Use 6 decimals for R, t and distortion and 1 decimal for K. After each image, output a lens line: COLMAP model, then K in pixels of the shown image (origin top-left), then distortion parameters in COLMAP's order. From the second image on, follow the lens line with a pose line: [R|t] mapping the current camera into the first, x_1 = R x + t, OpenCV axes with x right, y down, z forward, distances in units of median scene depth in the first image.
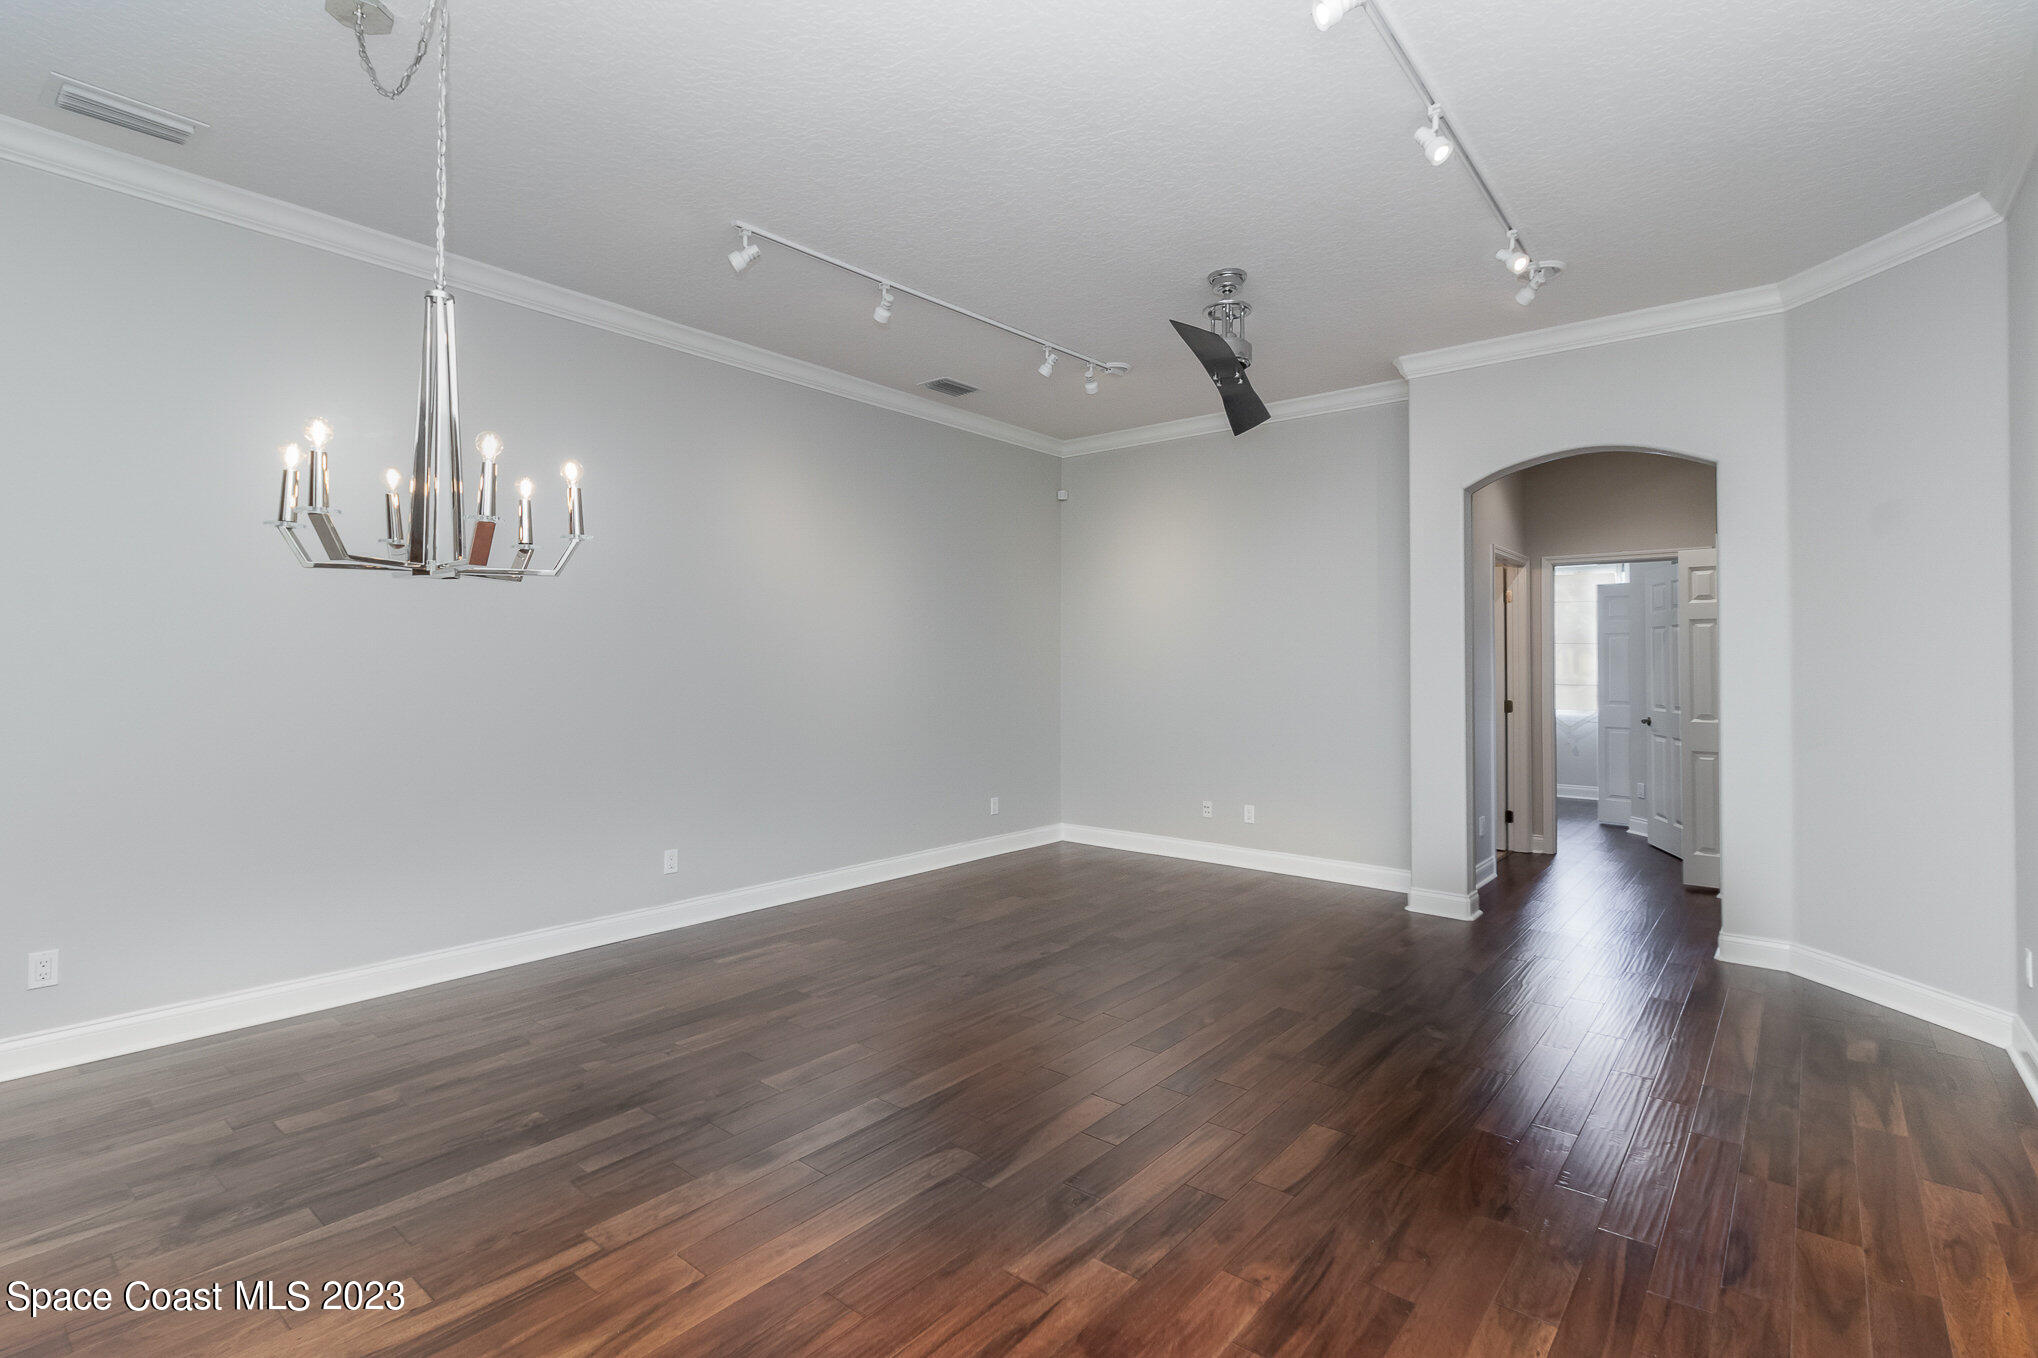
lens RADIAL K [[944.5, 0, 1019.0], [0, 944.5, 679.0], [0, 0, 1]] dist [-0.001925, 0.000862]
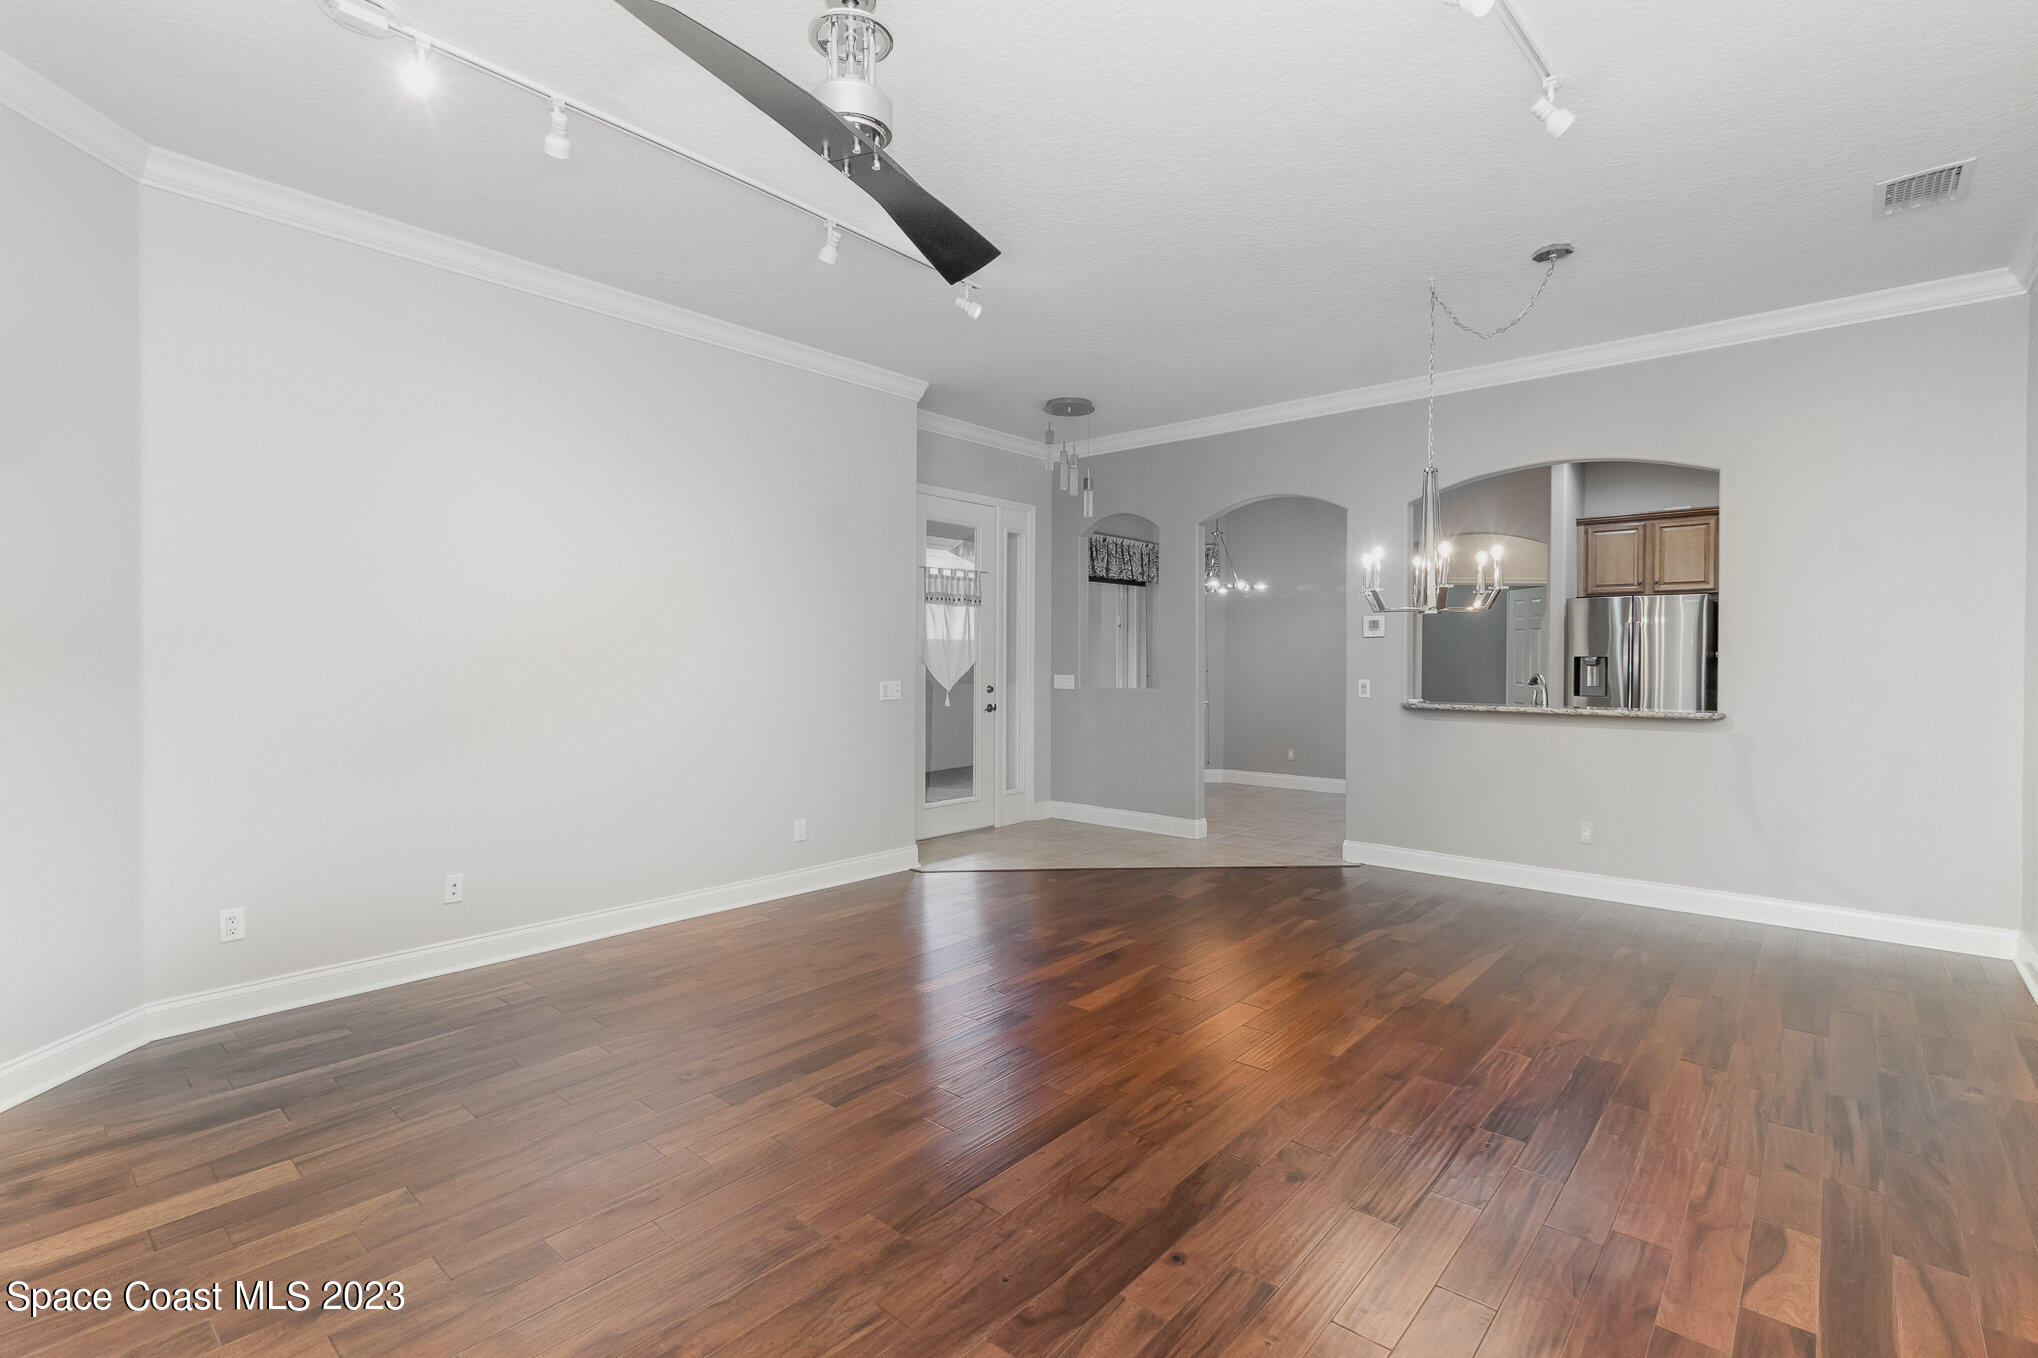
lens RADIAL K [[944.5, 0, 1019.0], [0, 944.5, 679.0], [0, 0, 1]] dist [-0.001925, 0.000862]
pose [[-0.999560, -0.007665, 0.028650, 0.144580], [-0.006824, 0.999546, 0.029363, -0.020836], [-0.028862, 0.029155, -0.999158, 2.302011]]
